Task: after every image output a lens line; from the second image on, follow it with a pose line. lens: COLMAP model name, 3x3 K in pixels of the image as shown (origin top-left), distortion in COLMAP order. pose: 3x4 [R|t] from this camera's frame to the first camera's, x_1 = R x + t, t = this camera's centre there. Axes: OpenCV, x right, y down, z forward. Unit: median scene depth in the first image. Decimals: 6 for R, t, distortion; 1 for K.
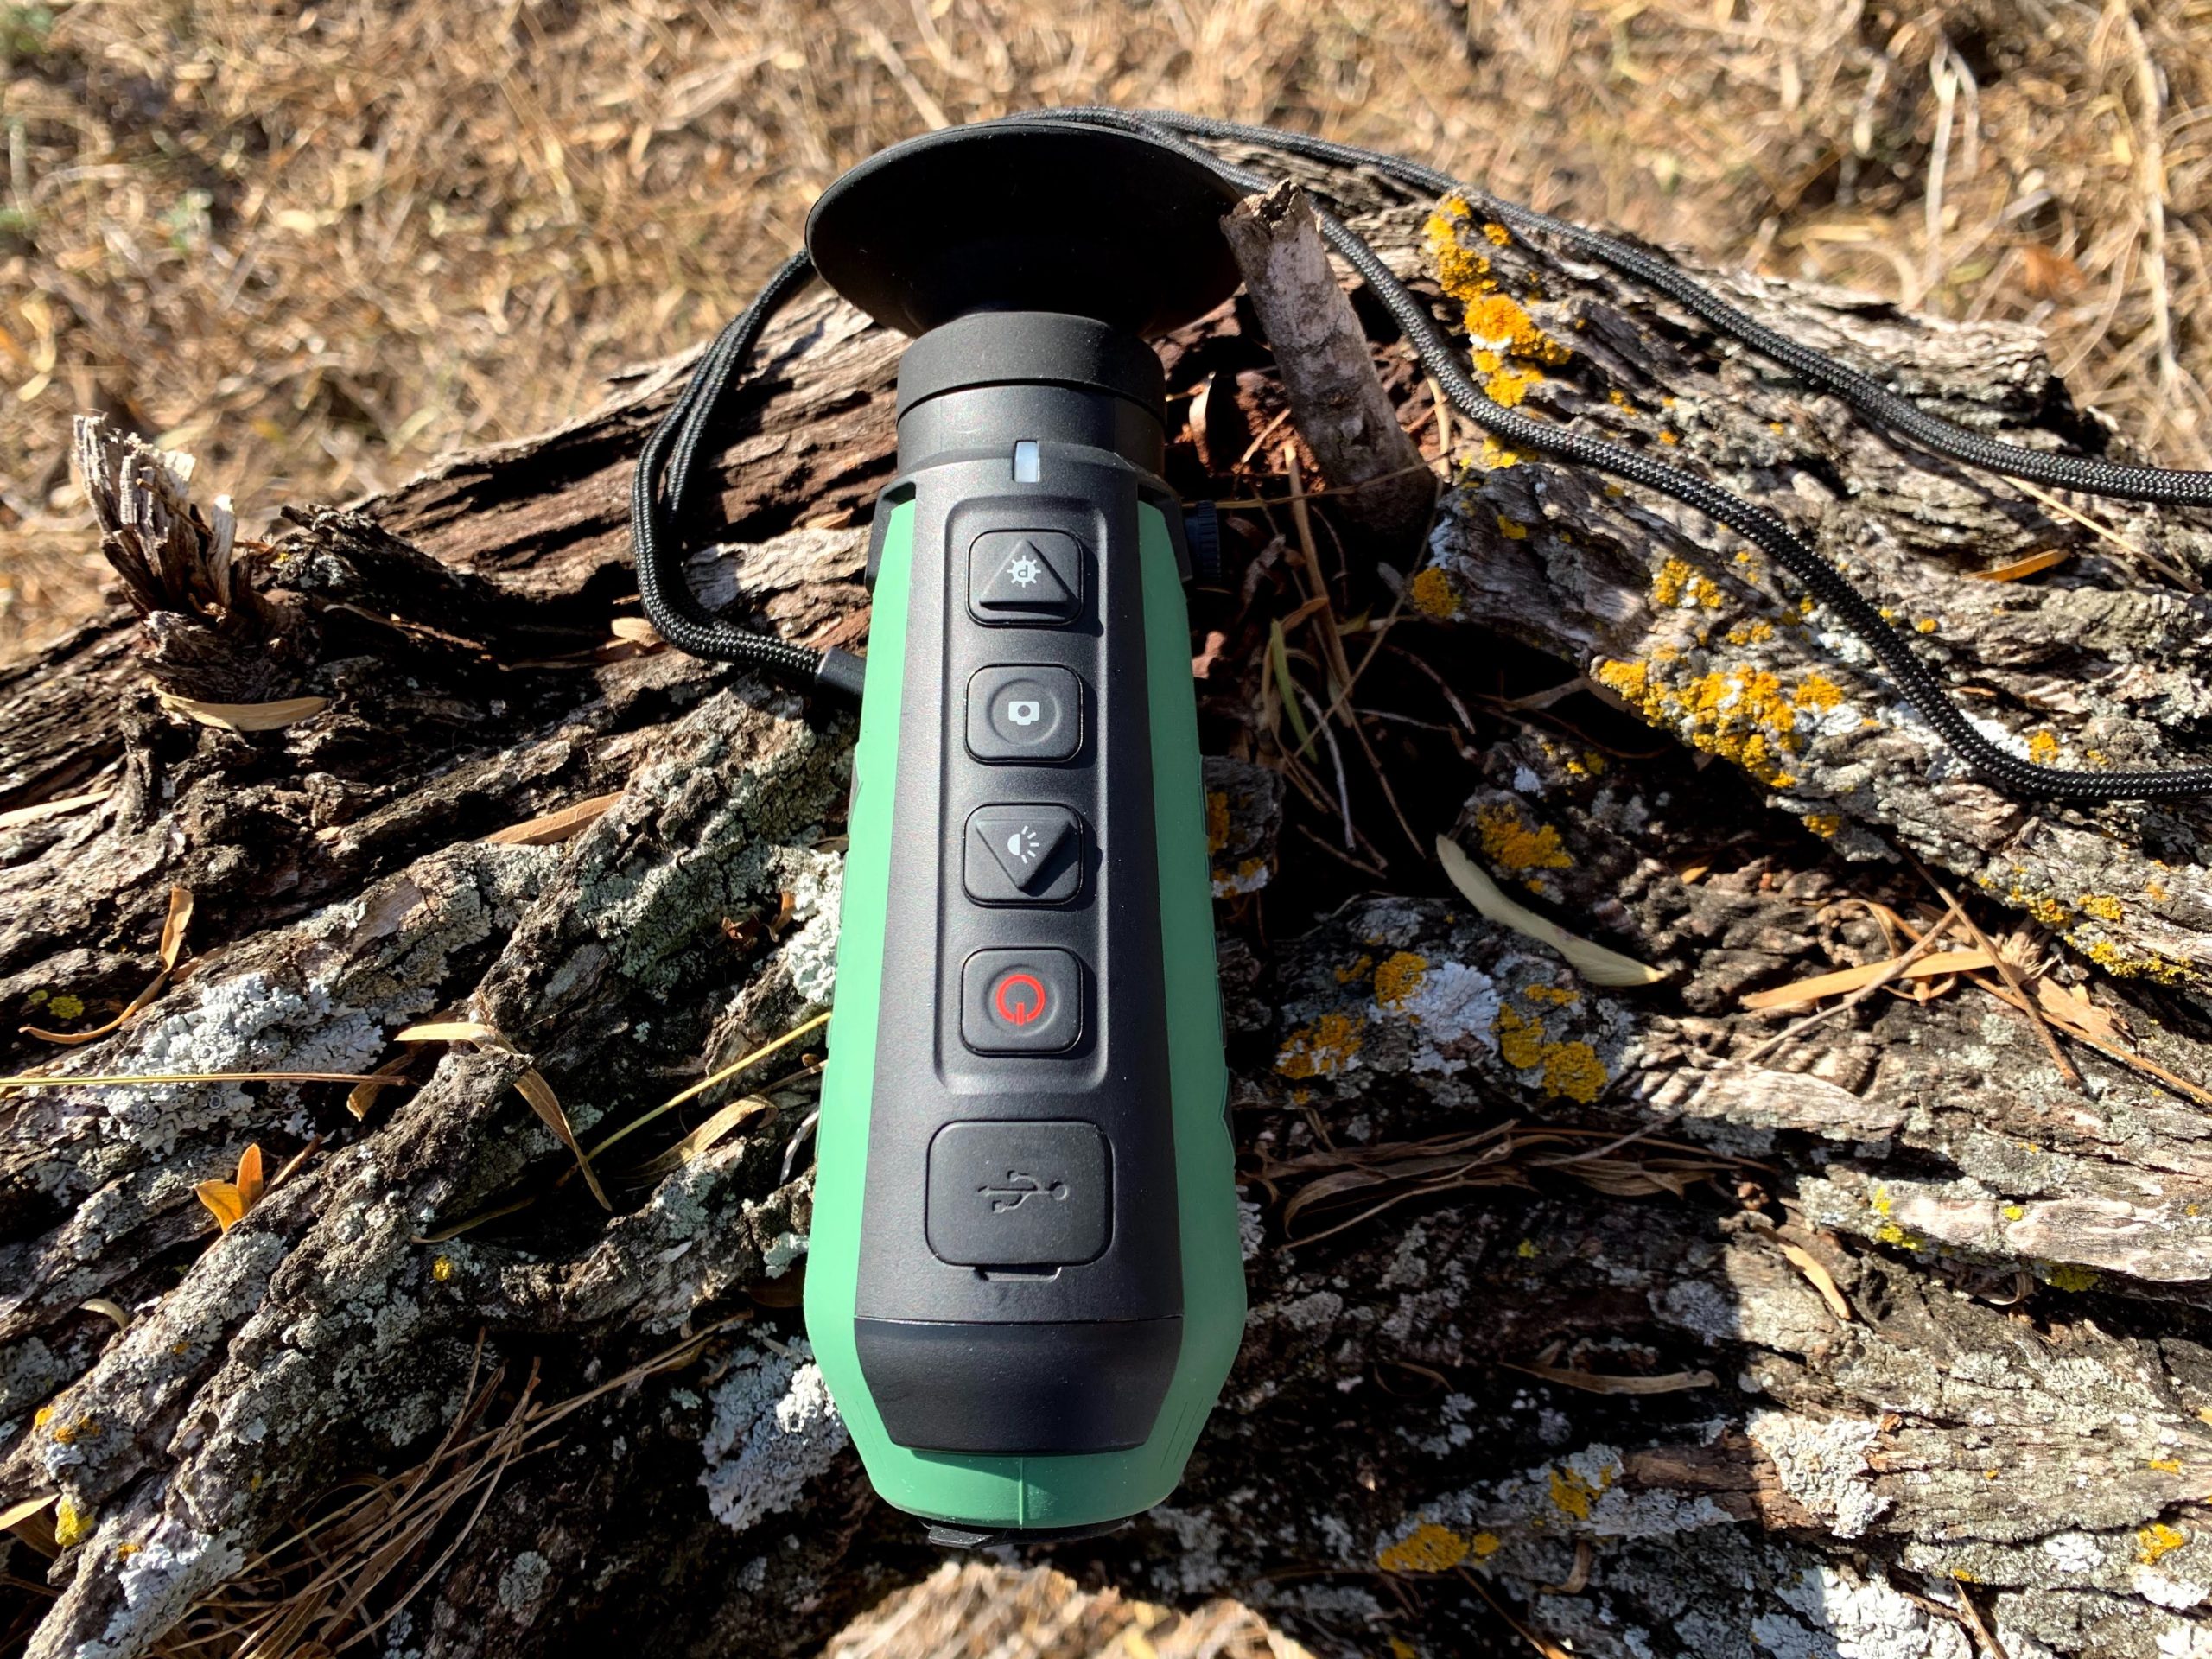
lens RADIAL K [[1707.5, 0, 1094.3], [0, 1707.5, 776.3], [0, 0, 1]] dist [-0.056086, 0.068221]
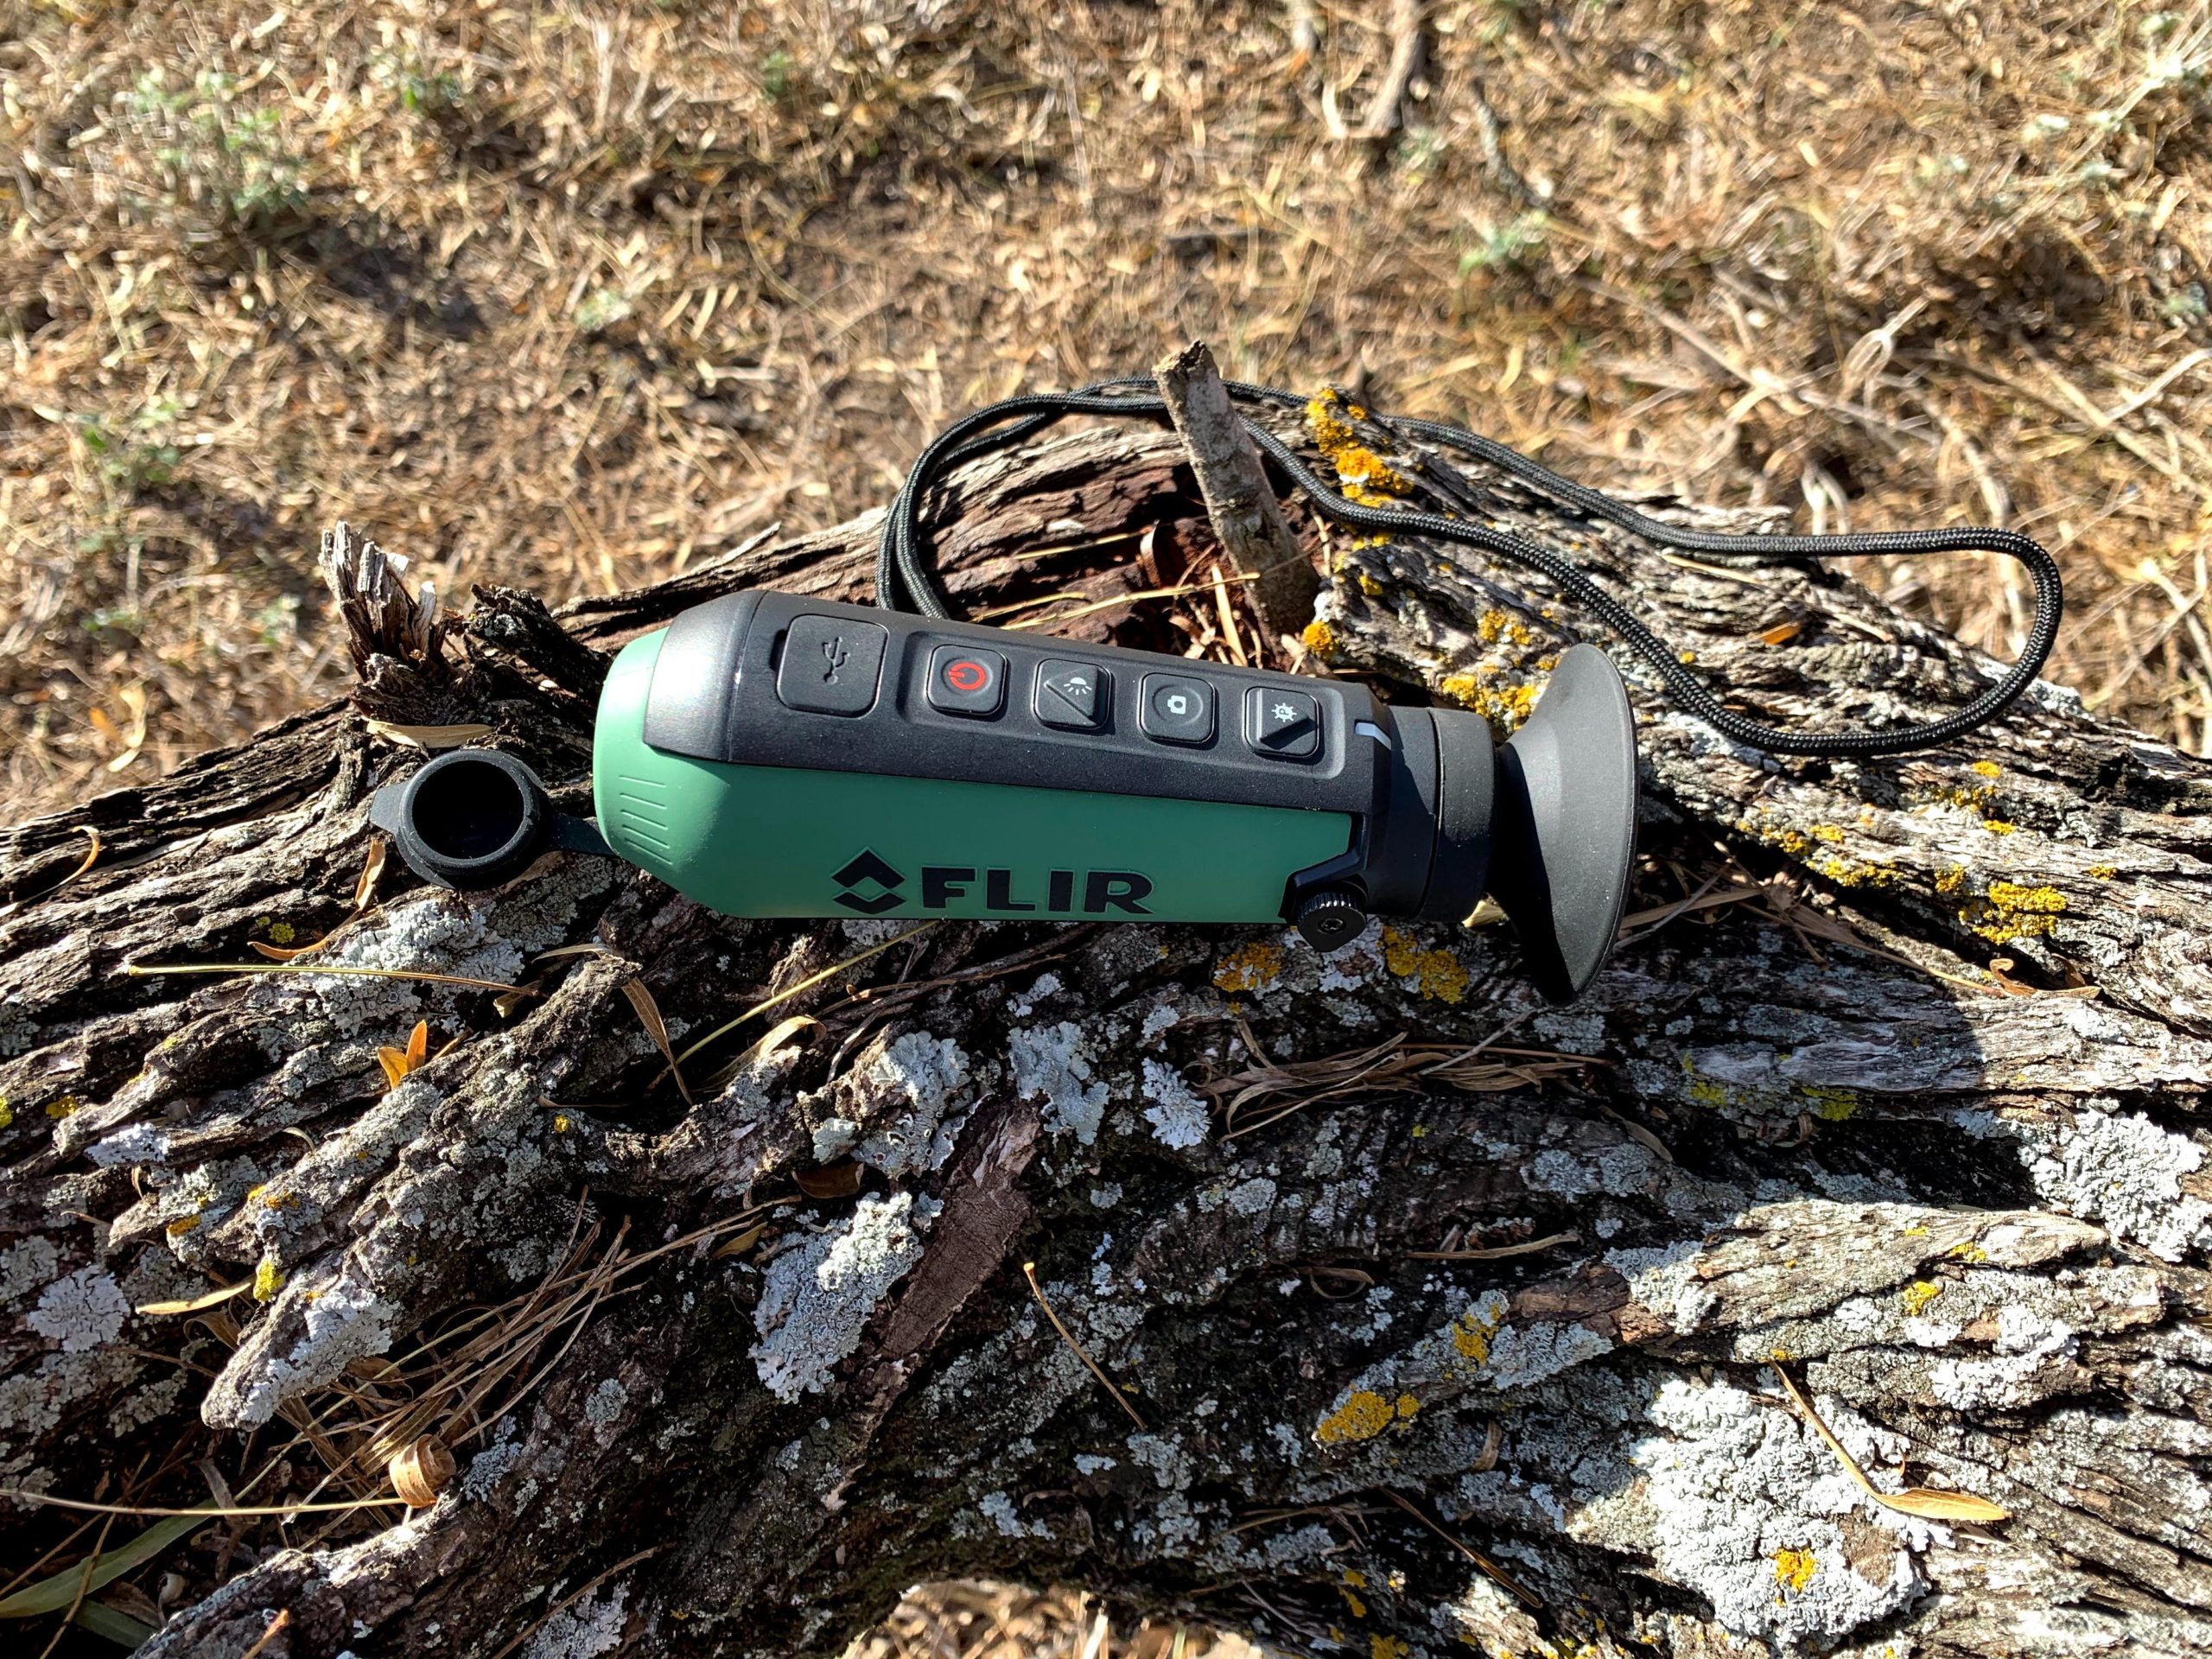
lens RADIAL K [[1725.1, 0, 1106.0], [0, 1725.1, 829.5], [0, 0, 1]] dist [-0.001087, -0.007060]
pose [[0.999863, -0.013018, 0.010223, 0.012925], [0.015200, 0.966638, -0.255697, 0.397360], [-0.006553, 0.255817, 0.966703, -0.299647]]
